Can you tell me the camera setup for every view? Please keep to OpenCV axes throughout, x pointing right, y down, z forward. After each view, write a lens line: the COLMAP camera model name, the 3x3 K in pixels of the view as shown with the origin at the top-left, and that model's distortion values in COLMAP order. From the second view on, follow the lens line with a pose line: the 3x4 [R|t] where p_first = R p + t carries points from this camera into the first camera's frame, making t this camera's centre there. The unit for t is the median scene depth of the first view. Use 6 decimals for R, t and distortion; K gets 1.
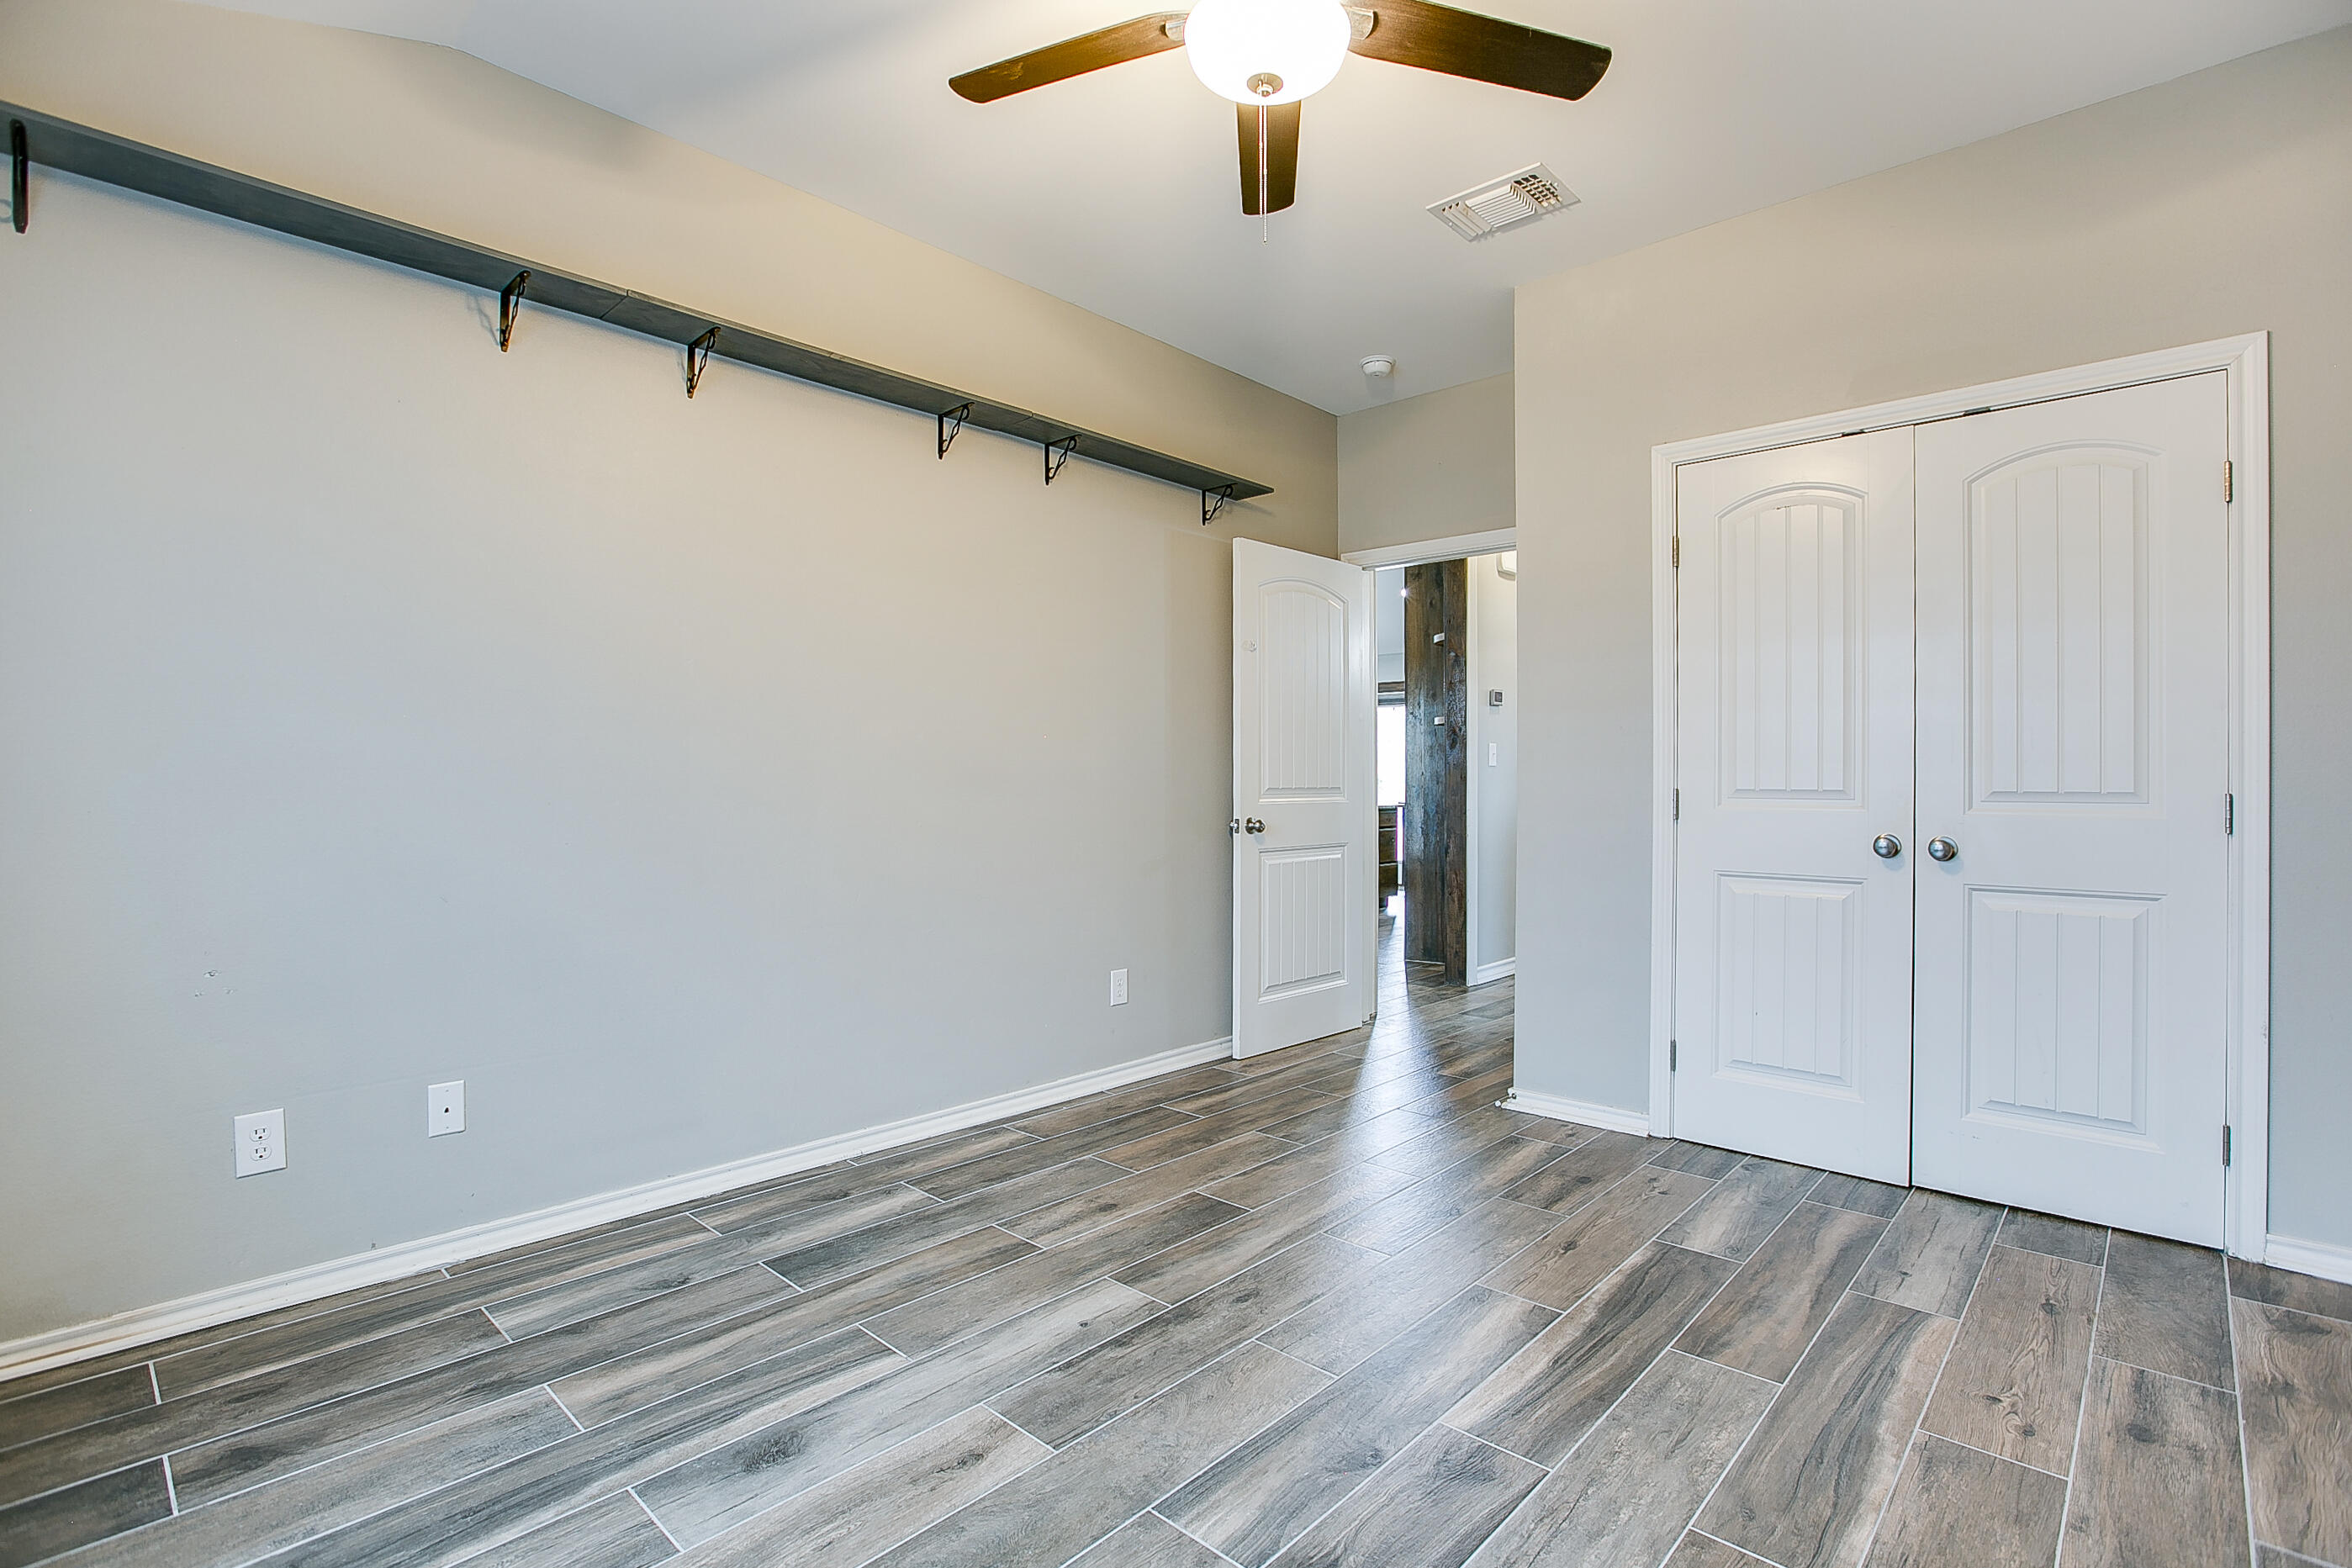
lens RADIAL K [[1128.4, 0, 1199.1], [0, 1128.4, 780.9], [0, 0, 1]] dist [0.004535, 0.000035]
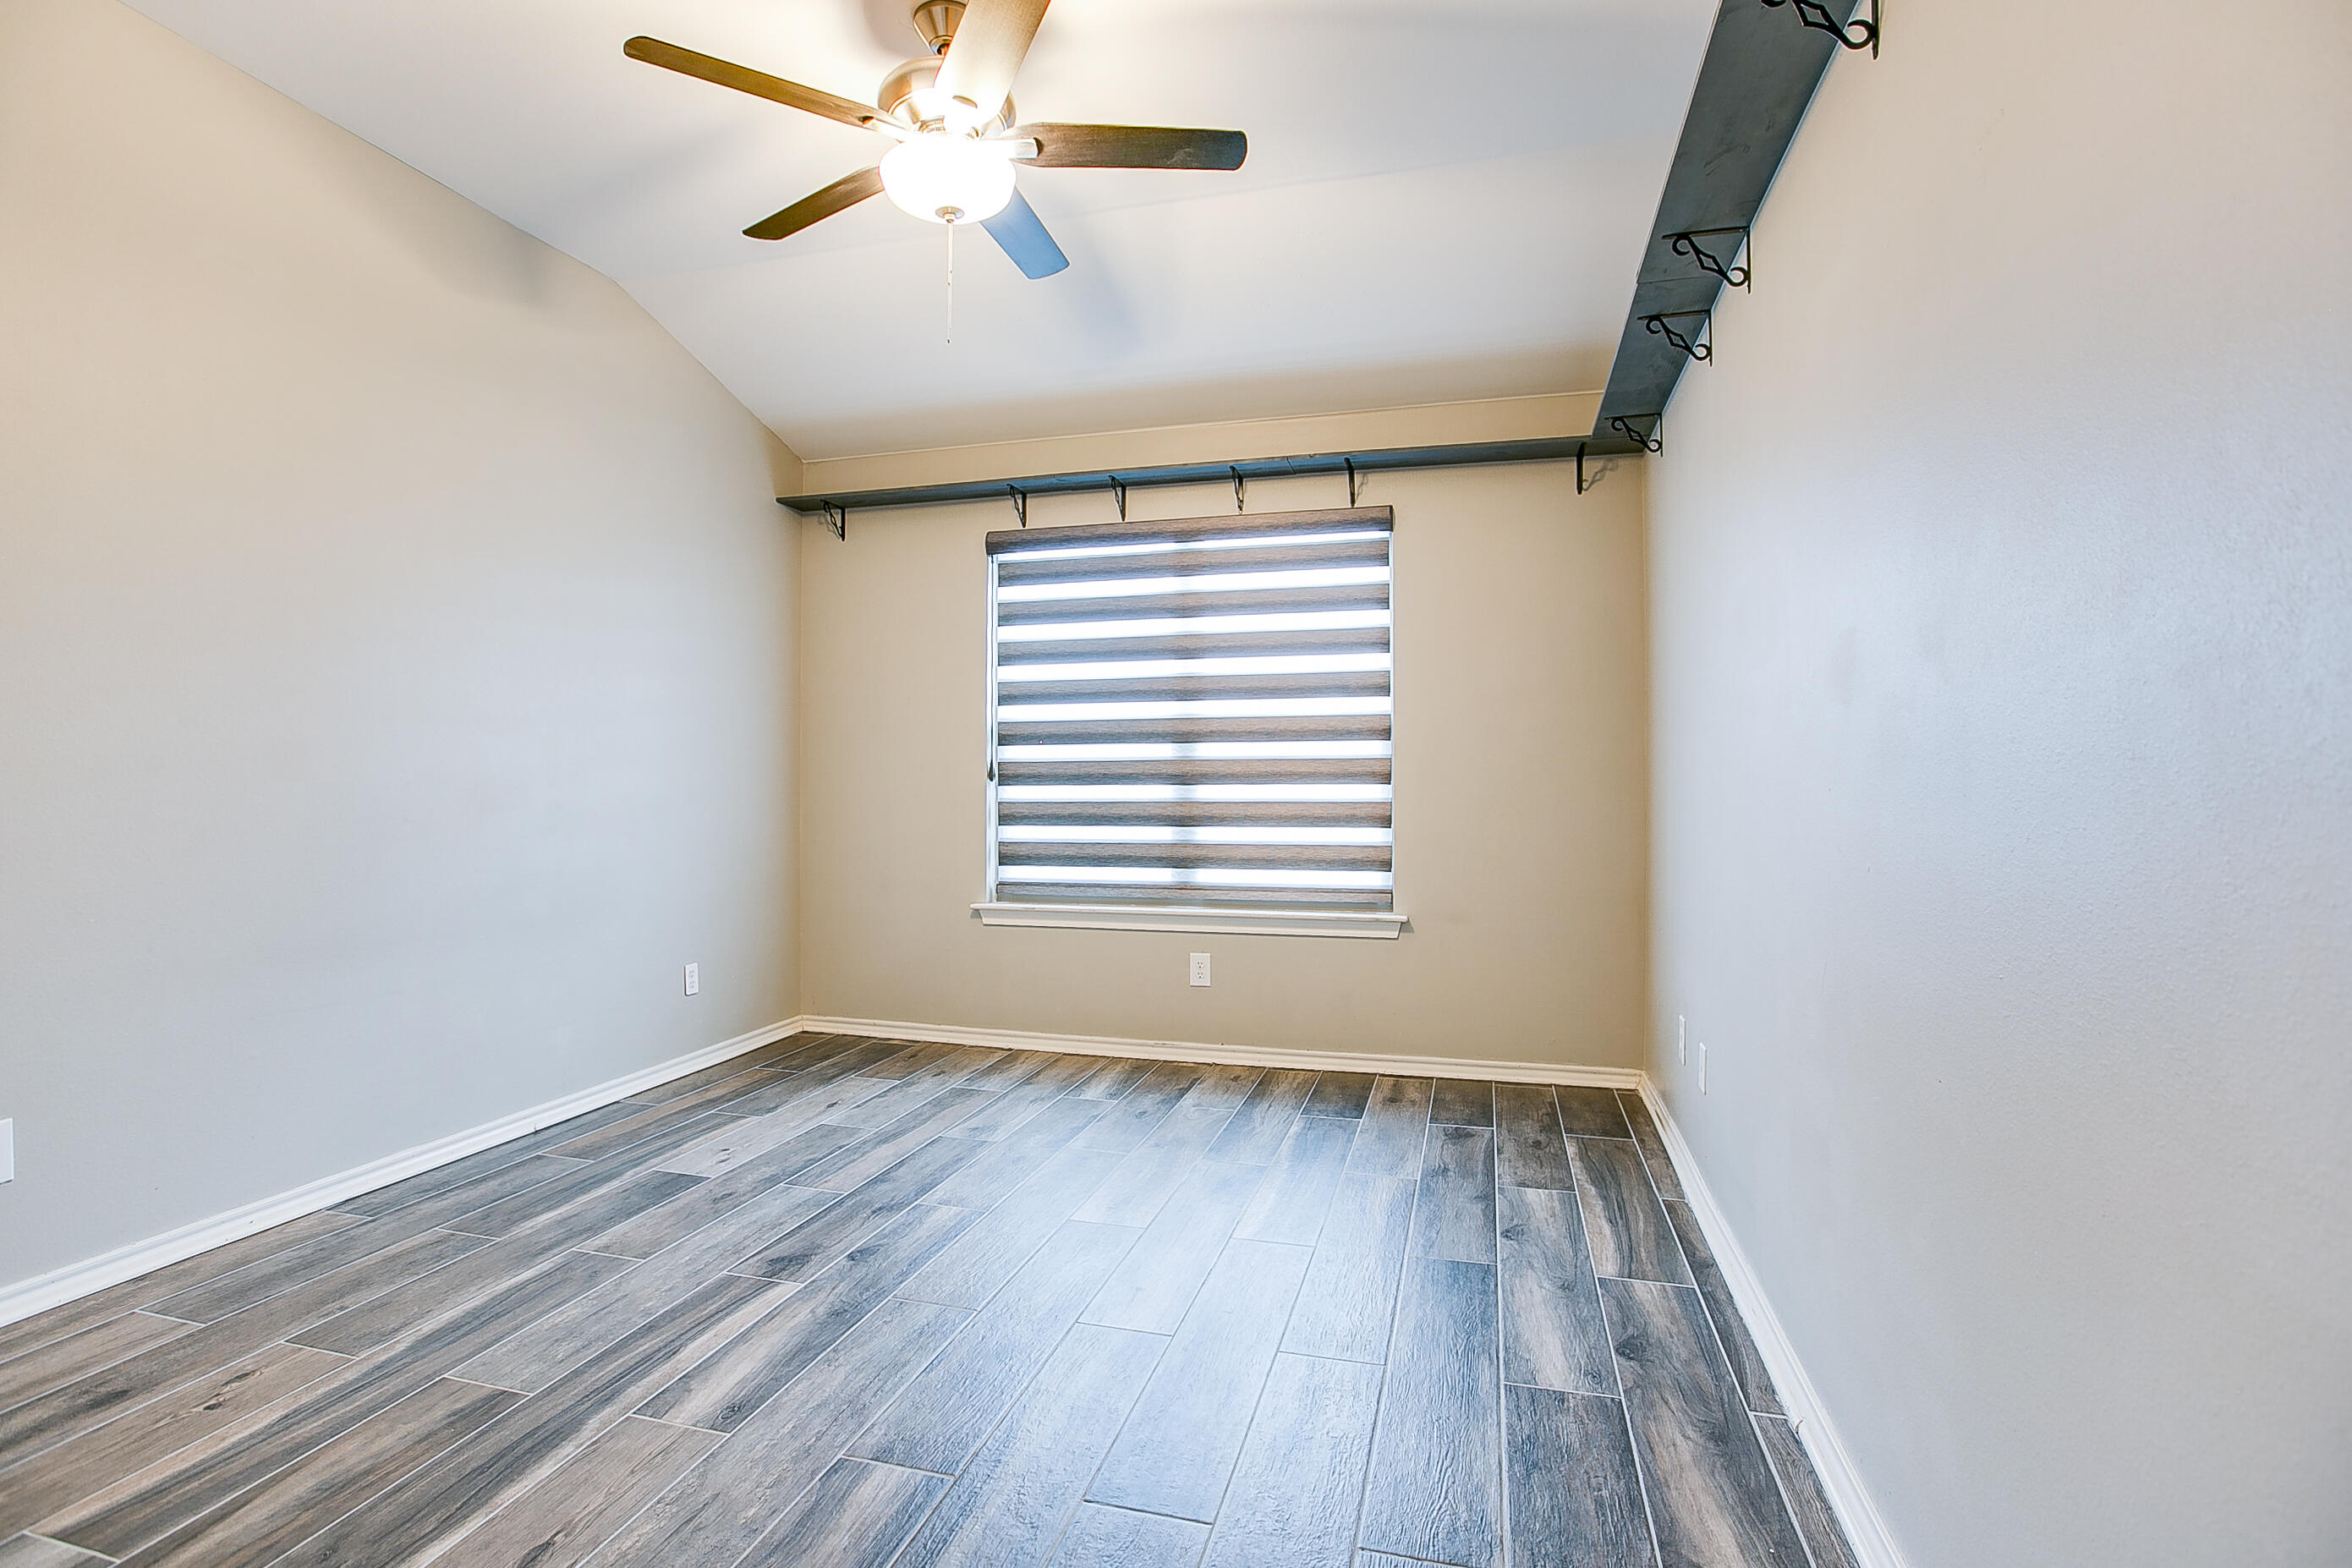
lens RADIAL K [[1128.5, 0, 1176.0], [0, 1128.5, 772.9], [0, 0, 1]] dist [0.004535, 0.000035]
pose [[-0.897549, -0.003492, -0.440900, 0.347107], [0.000395, 0.999962, -0.008725, 0.003982], [0.440914, -0.008005, -0.897514, 2.026845]]
